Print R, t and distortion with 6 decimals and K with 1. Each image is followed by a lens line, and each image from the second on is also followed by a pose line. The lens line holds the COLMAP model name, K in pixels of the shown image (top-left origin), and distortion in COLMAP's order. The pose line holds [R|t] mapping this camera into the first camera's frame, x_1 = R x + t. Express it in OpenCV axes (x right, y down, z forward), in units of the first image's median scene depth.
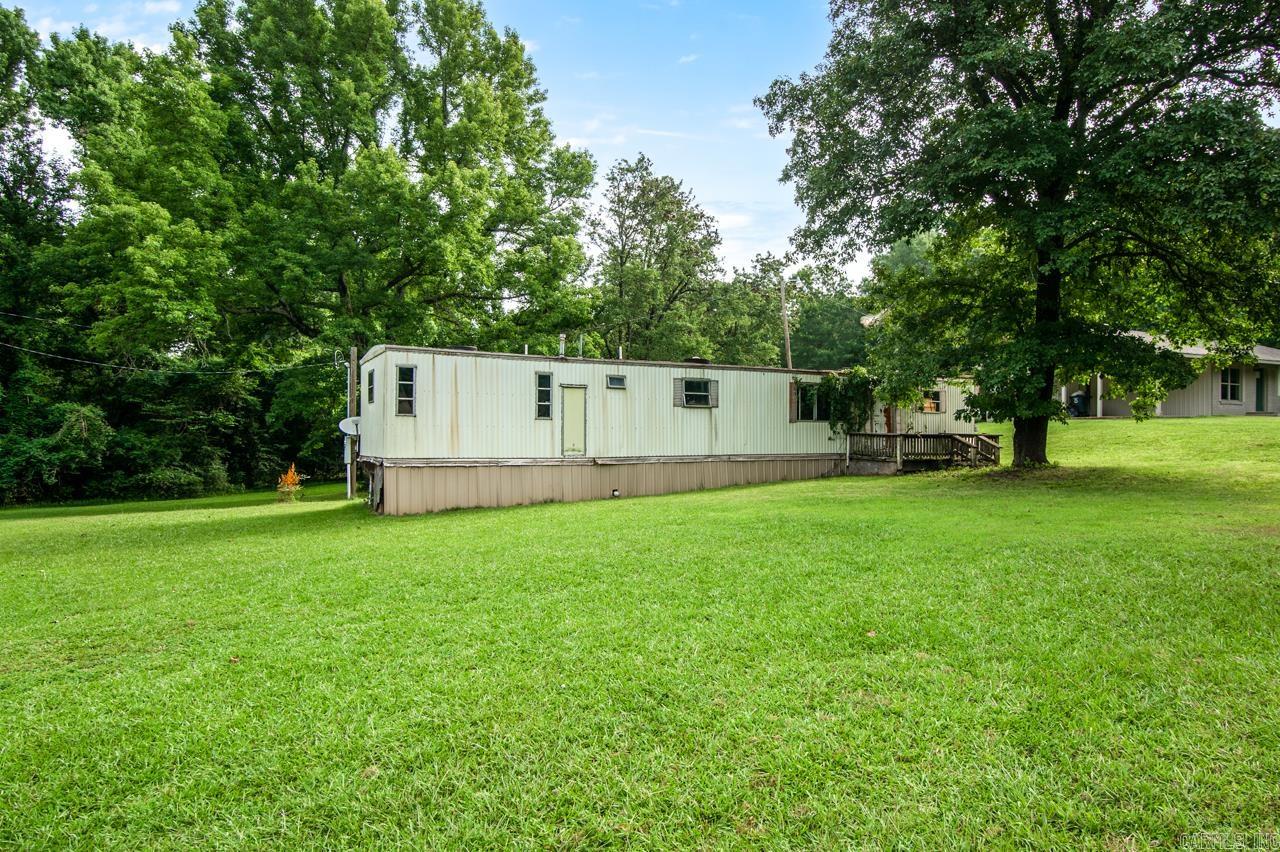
lens RADIAL K [[797.9, 0, 640.6], [0, 797.9, 427.2], [0, 0, 1]] dist [-0.005162, -0.000980]
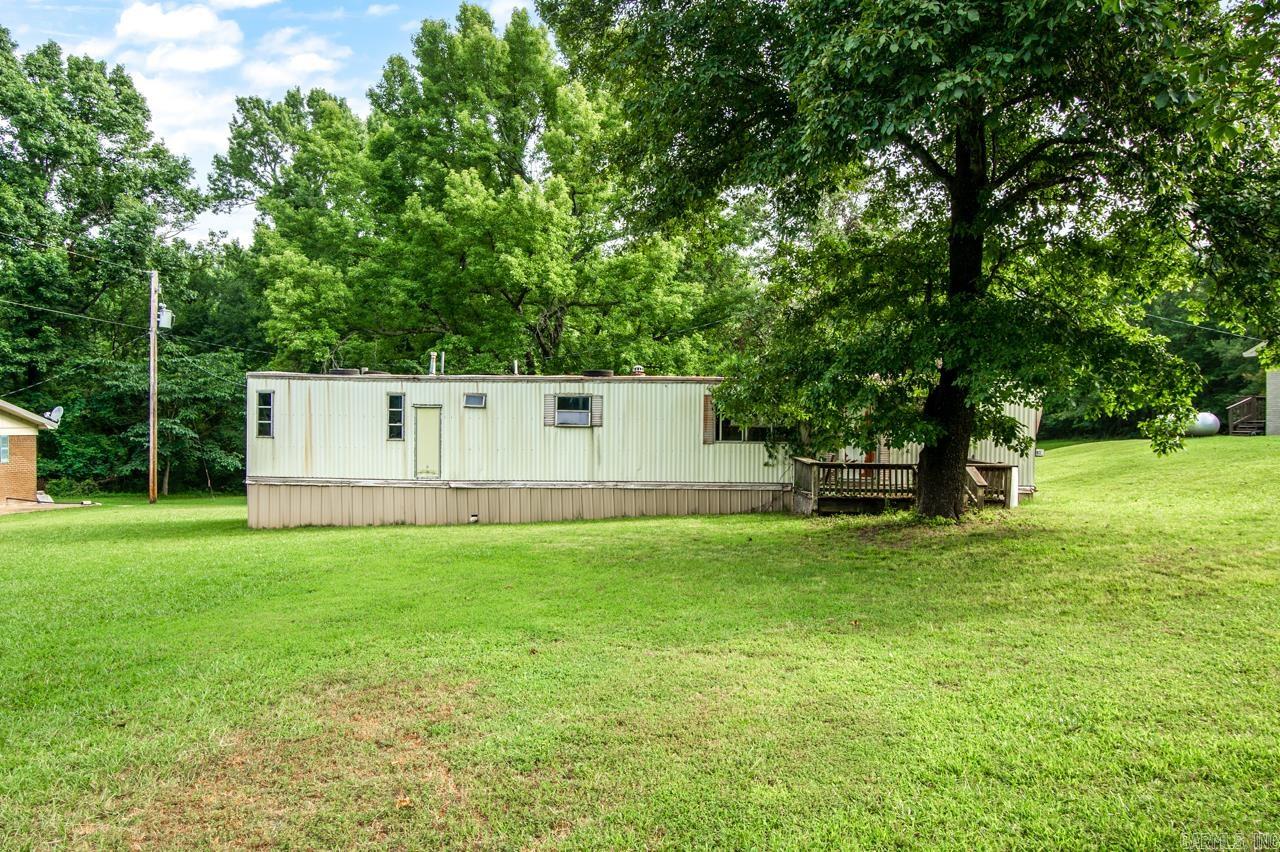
lens RADIAL K [[819.5, 0, 640.1], [0, 819.5, 425.7], [0, 0, 1]] dist [-0.005994, -0.000483]
pose [[0.852079, 0.004566, -0.523393, 0.655653], [-0.000549, 0.999969, 0.007829, -0.035661], [0.523413, -0.006384, 0.852055, 0.287527]]
